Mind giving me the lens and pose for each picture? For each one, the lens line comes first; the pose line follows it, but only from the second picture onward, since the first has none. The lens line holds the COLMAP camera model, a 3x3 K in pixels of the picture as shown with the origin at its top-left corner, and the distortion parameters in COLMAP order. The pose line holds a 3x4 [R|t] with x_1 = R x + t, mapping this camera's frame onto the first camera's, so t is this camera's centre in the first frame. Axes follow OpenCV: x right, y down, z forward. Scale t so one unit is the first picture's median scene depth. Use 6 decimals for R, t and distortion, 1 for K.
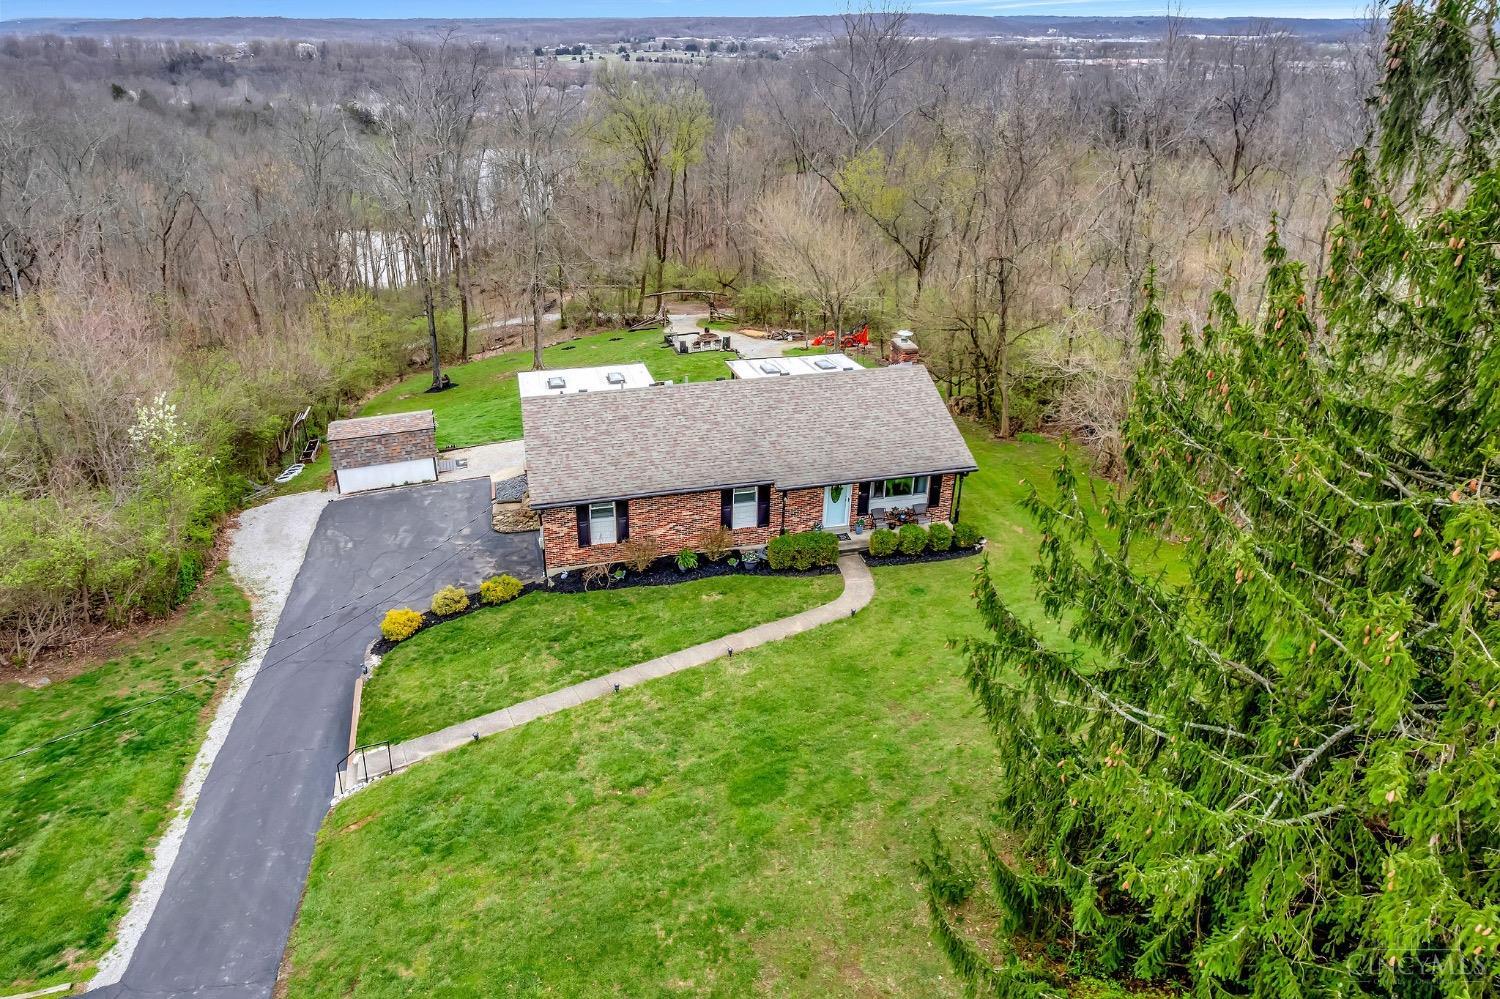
lens RADIAL K [[969.7, 0, 751.5], [0, 969.7, 491.3], [0, 0, 1]] dist [-0.043575, 0.011669]
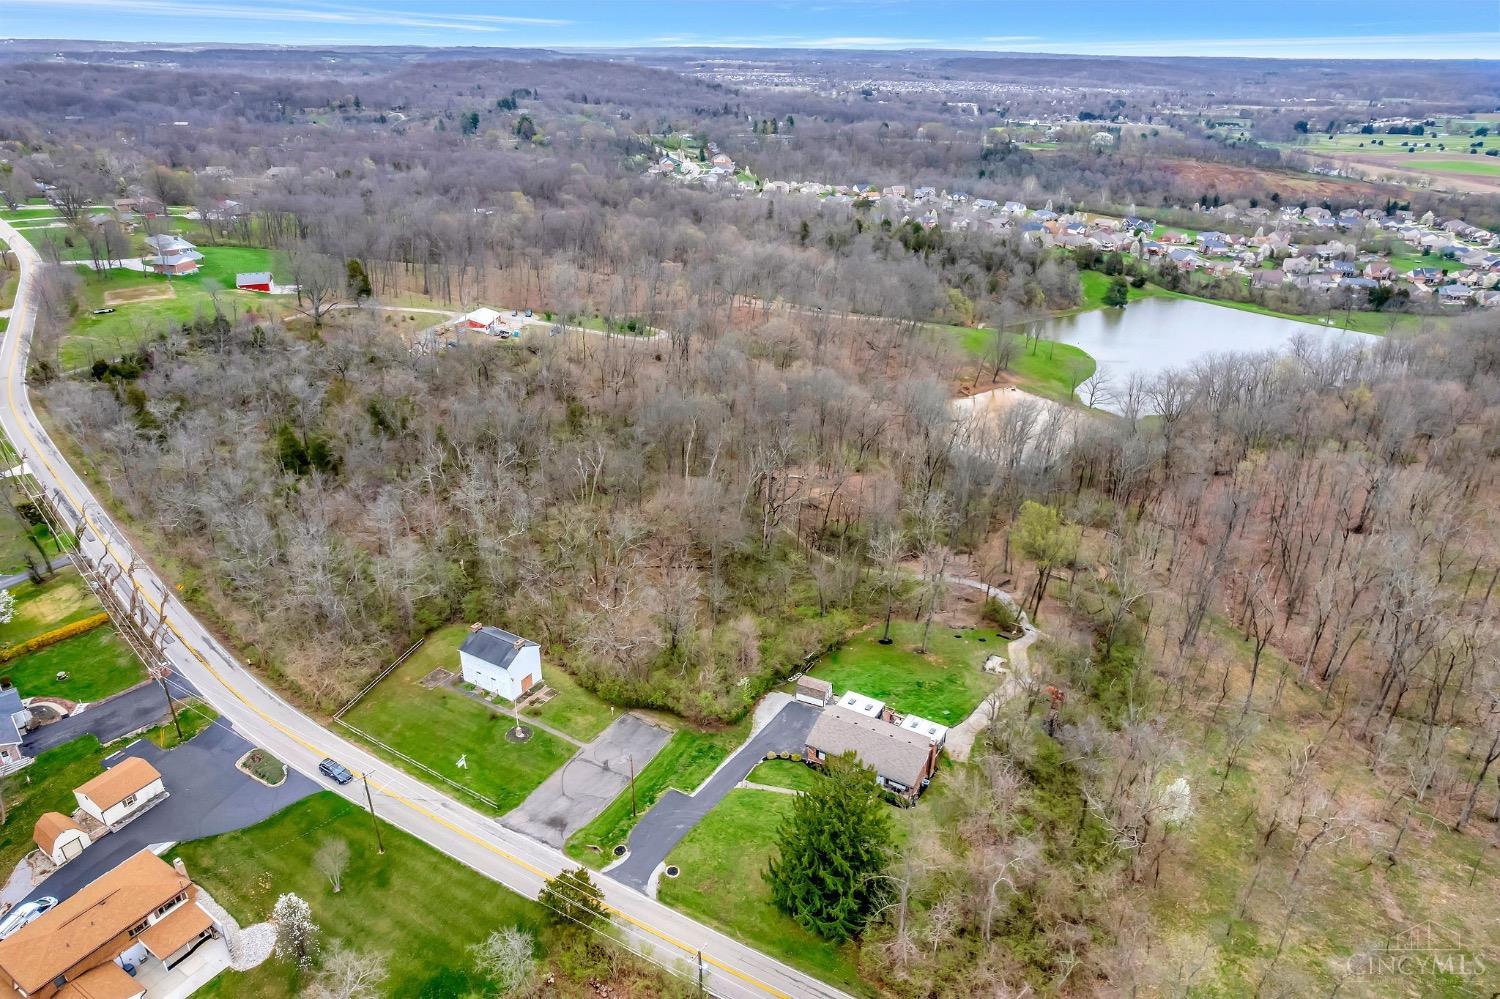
lens RADIAL K [[969.7, 0, 740.1], [0, 969.7, 510.4], [0, 0, 1]] dist [-0.043575, 0.011669]
pose [[0.722502, 0.306373, -0.619779, 1.697741], [-0.317452, 0.943375, 0.096268, -1.148483], [0.614178, 0.127196, 0.778849, -2.326089]]
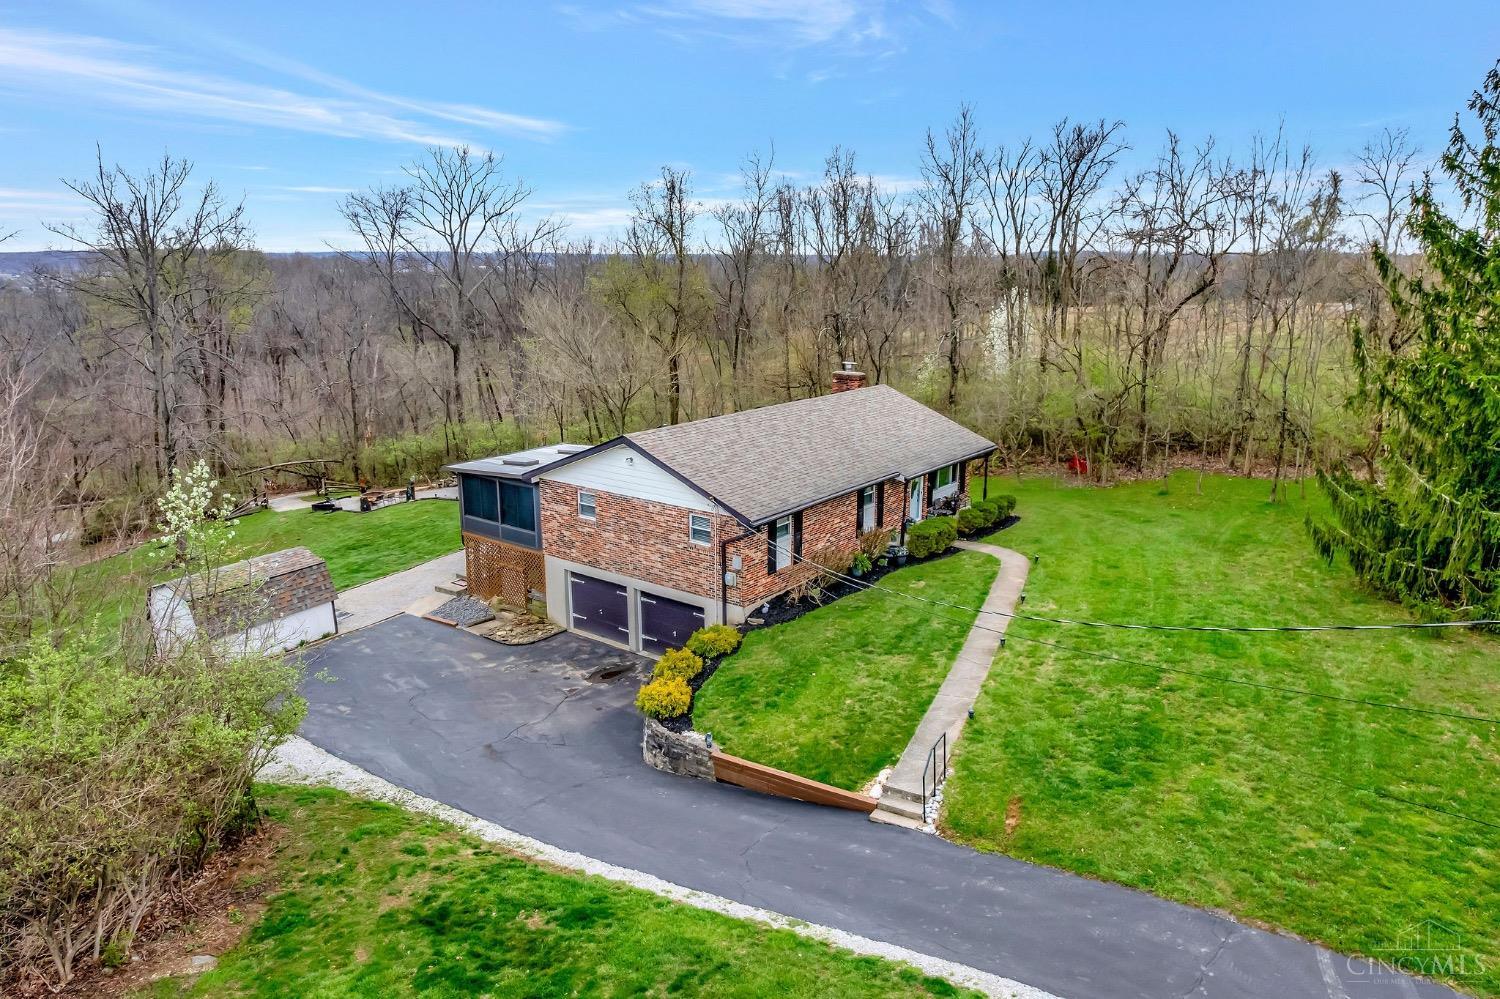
lens RADIAL K [[969.7, 0, 757.2], [0, 969.7, 502.3], [0, 0, 1]] dist [-0.043575, 0.011669]
pose [[0.773187, -0.153511, 0.615318, -0.715909], [0.276894, 0.954609, -0.109777, 0.088465], [-0.570537, 0.255256, 0.780597, 0.296765]]
